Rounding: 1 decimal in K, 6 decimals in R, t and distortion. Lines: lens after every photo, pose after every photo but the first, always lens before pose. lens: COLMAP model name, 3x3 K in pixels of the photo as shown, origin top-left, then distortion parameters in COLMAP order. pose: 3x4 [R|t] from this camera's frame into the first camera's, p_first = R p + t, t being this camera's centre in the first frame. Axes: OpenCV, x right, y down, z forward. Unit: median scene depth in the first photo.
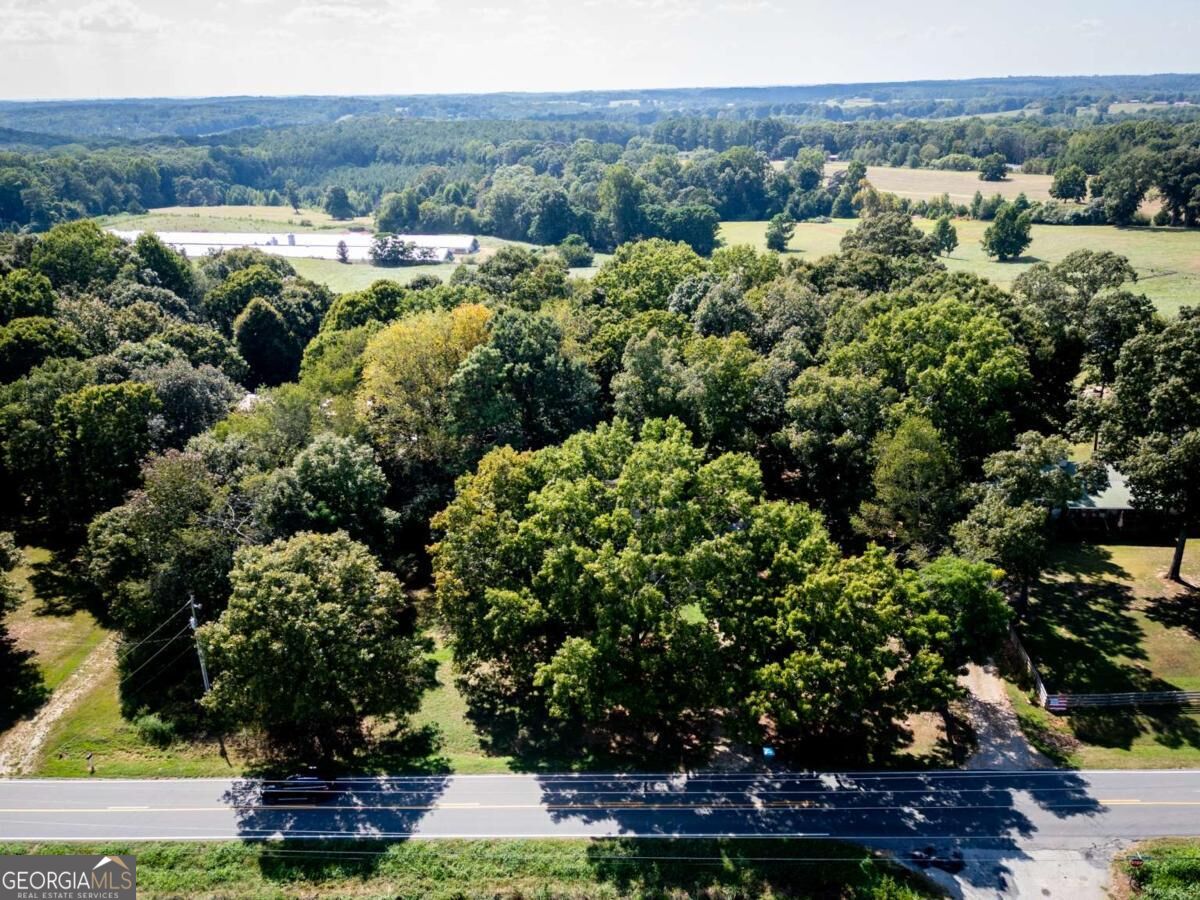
lens RADIAL K [[996.3, 0, 600.3], [0, 996.3, 493.2], [0, 0, 1]] dist [0.060645, -0.054590]
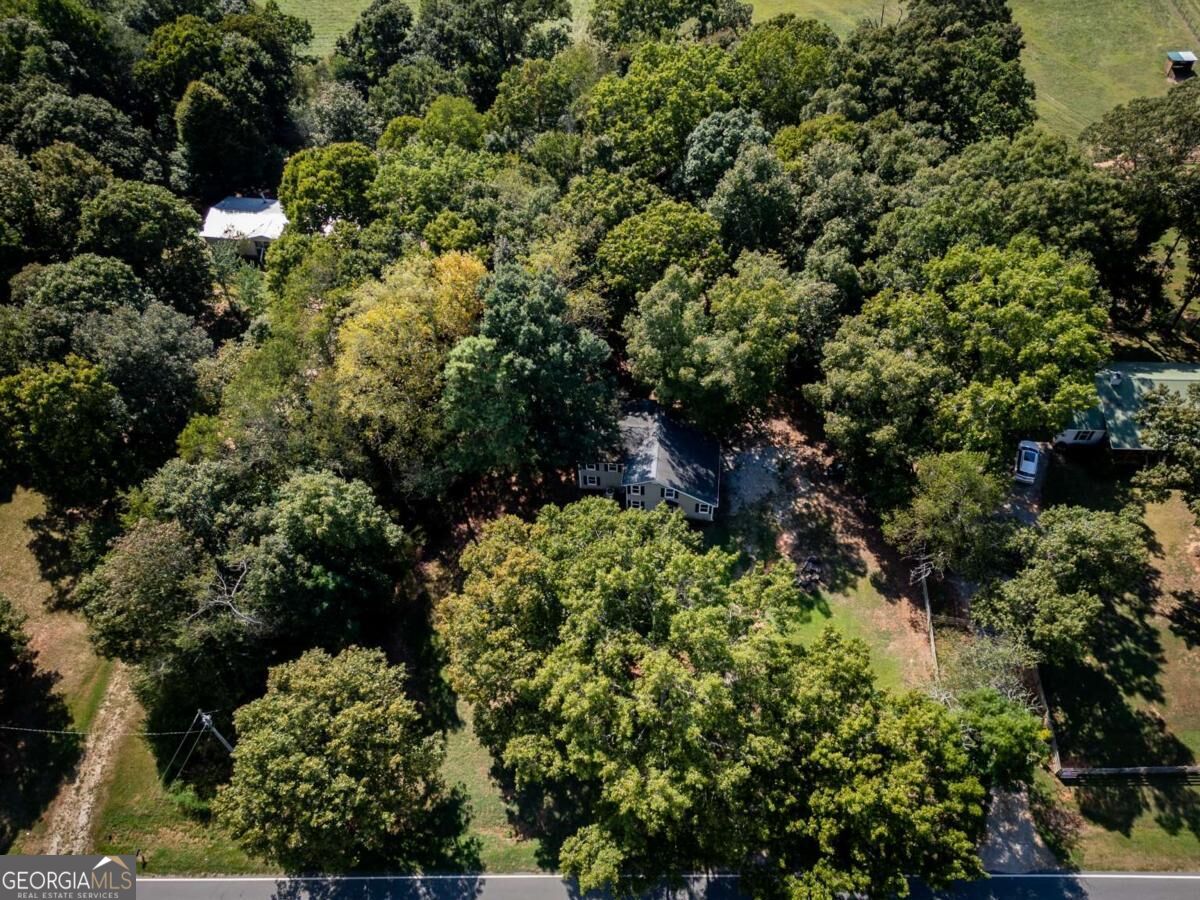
lens RADIAL K [[900.6, 0, 600.0], [0, 900.6, 450.0], [0, 0, 1]] dist [0.047919, -0.049212]
pose [[0.999832, -0.018317, 0.000669, -0.017185], [0.015872, 0.883480, 0.468200, -0.524958], [-0.009167, -0.468111, 0.883622, 0.342396]]
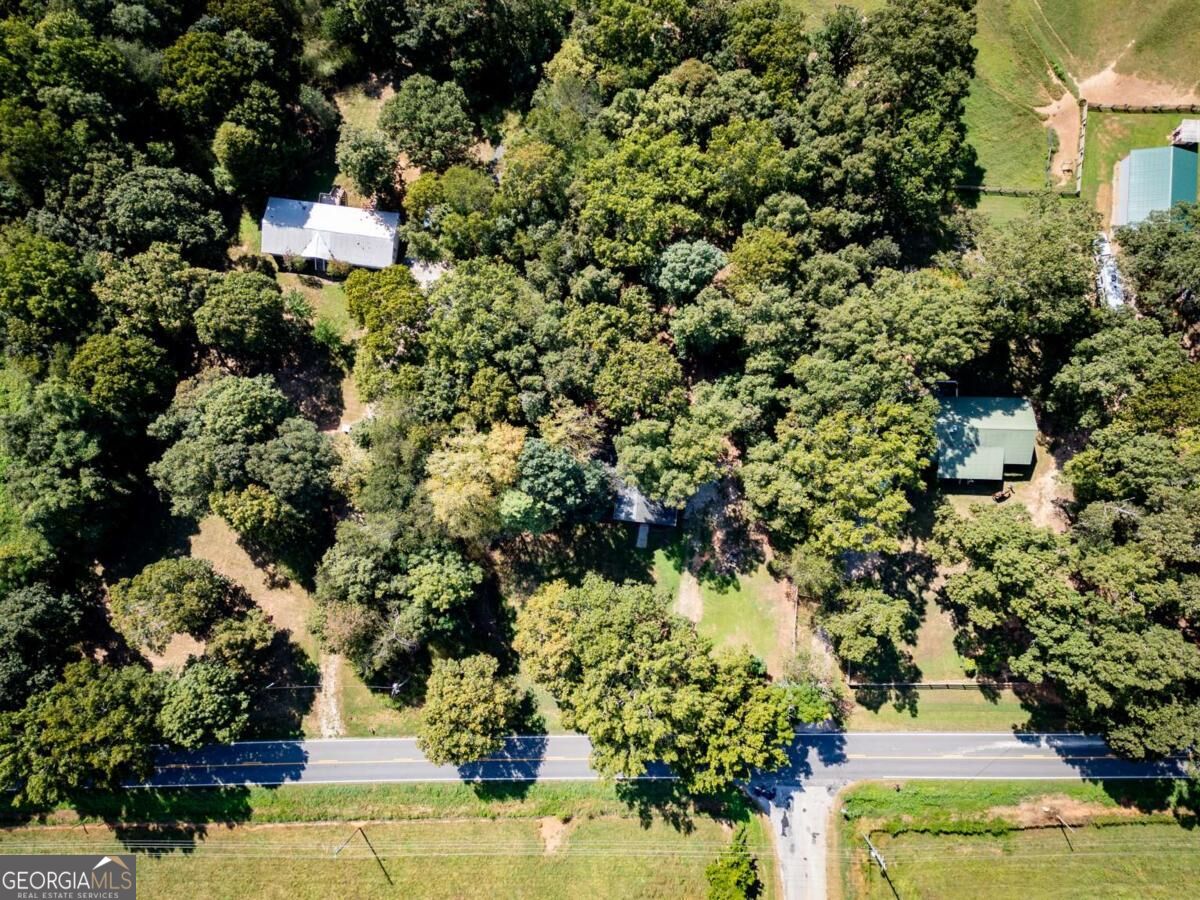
lens RADIAL K [[900.6, 0, 600.0], [0, 900.6, 450.0], [0, 0, 1]] dist [0.047919, -0.049212]
pose [[0.998961, -0.044167, -0.011195, 0.007327], [0.029669, 0.444052, 0.895509, -1.569019], [-0.034581, -0.894912, 0.444902, 0.649708]]
